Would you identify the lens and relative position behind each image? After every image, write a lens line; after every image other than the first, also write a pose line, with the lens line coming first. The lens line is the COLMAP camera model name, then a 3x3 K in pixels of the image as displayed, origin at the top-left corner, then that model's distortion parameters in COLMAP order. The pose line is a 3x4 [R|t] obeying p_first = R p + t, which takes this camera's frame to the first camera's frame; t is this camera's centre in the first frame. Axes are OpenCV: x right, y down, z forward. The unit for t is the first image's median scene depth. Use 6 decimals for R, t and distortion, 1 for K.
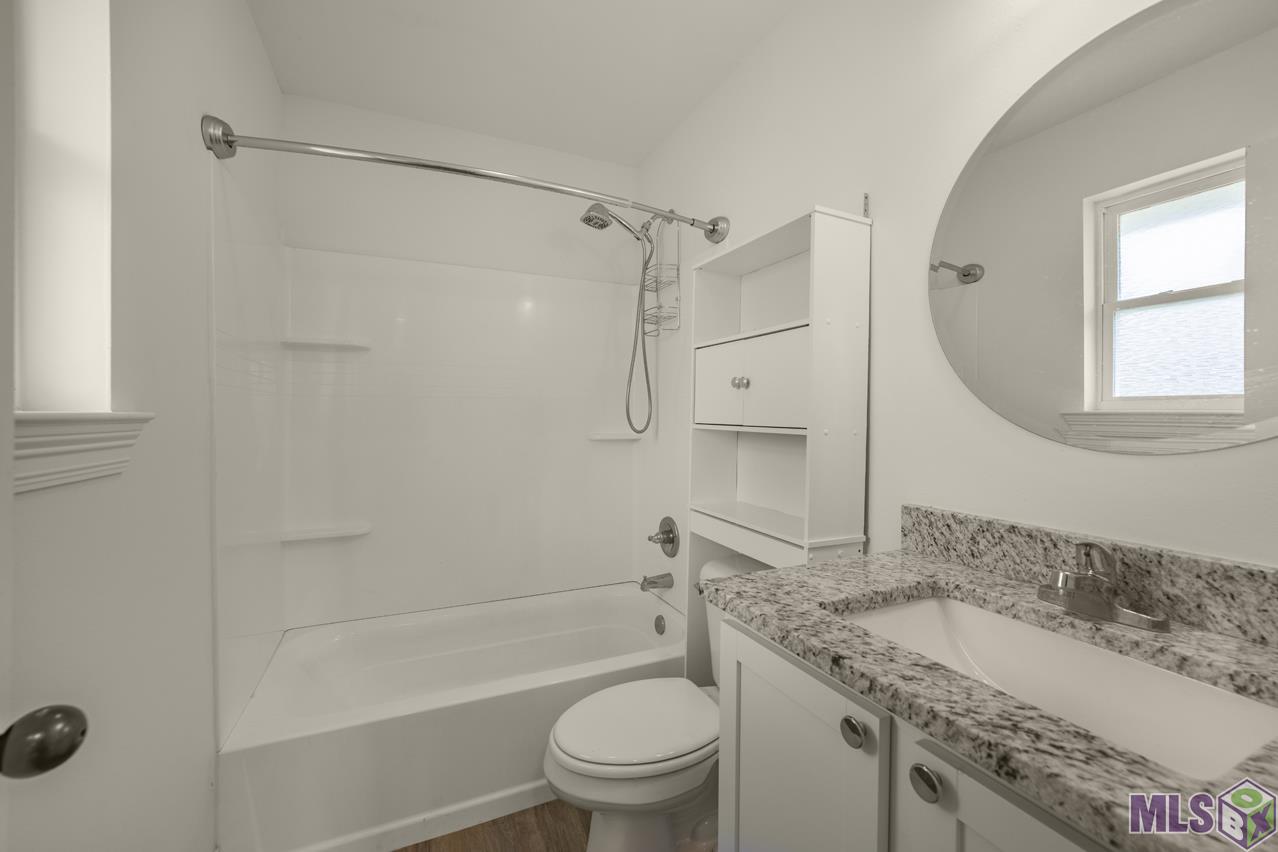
lens RADIAL K [[527.1, 0, 639.0], [0, 527.1, 426.0], [0, 0, 1]] dist [0.007584, 0.000129]
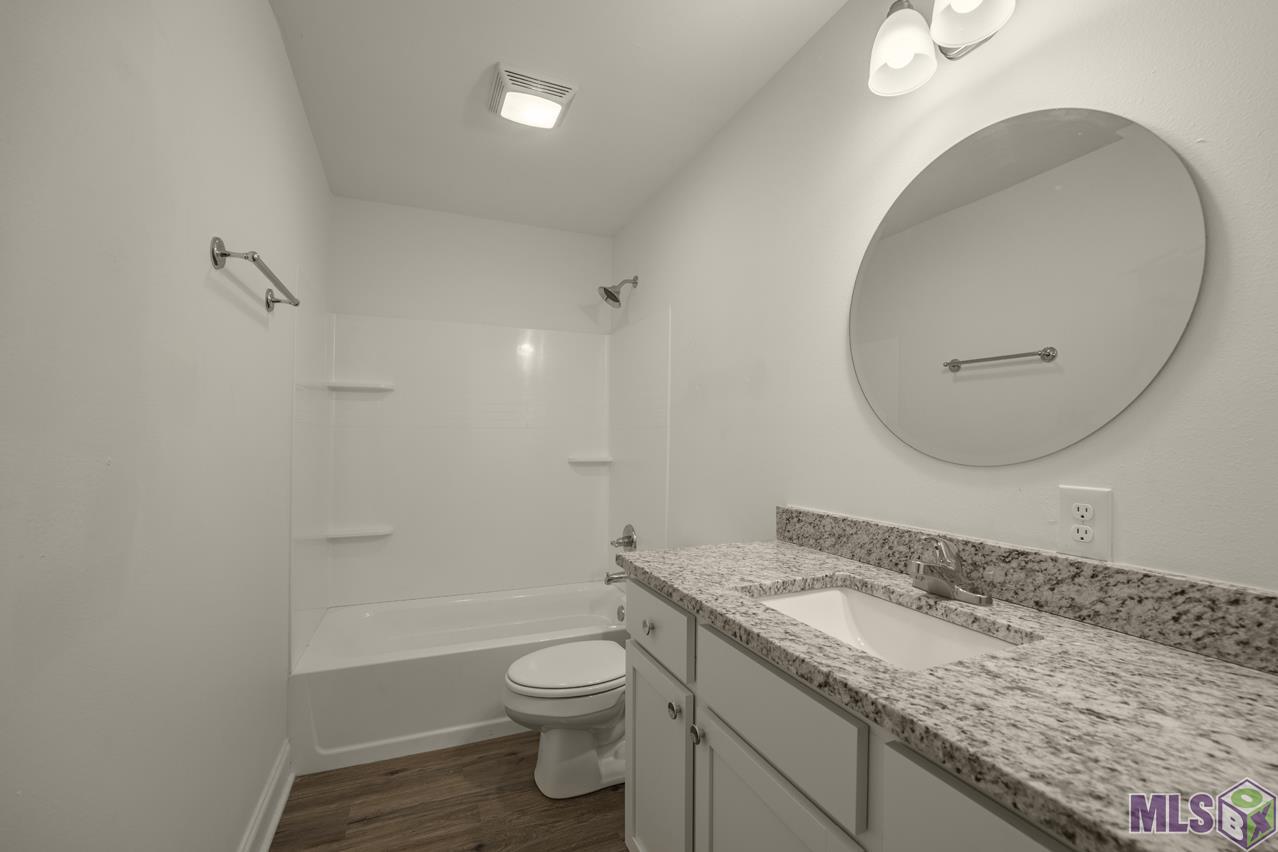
lens RADIAL K [[522.9, 0, 639.0], [0, 522.9, 426.0], [0, 0, 1]] dist [-0.000554, 0.000456]
pose [[0.999745, -0.002607, -0.022446, 0.121443], [0.001586, 0.998967, -0.045406, -0.000539], [0.022541, 0.045359, 0.998716, -0.266782]]
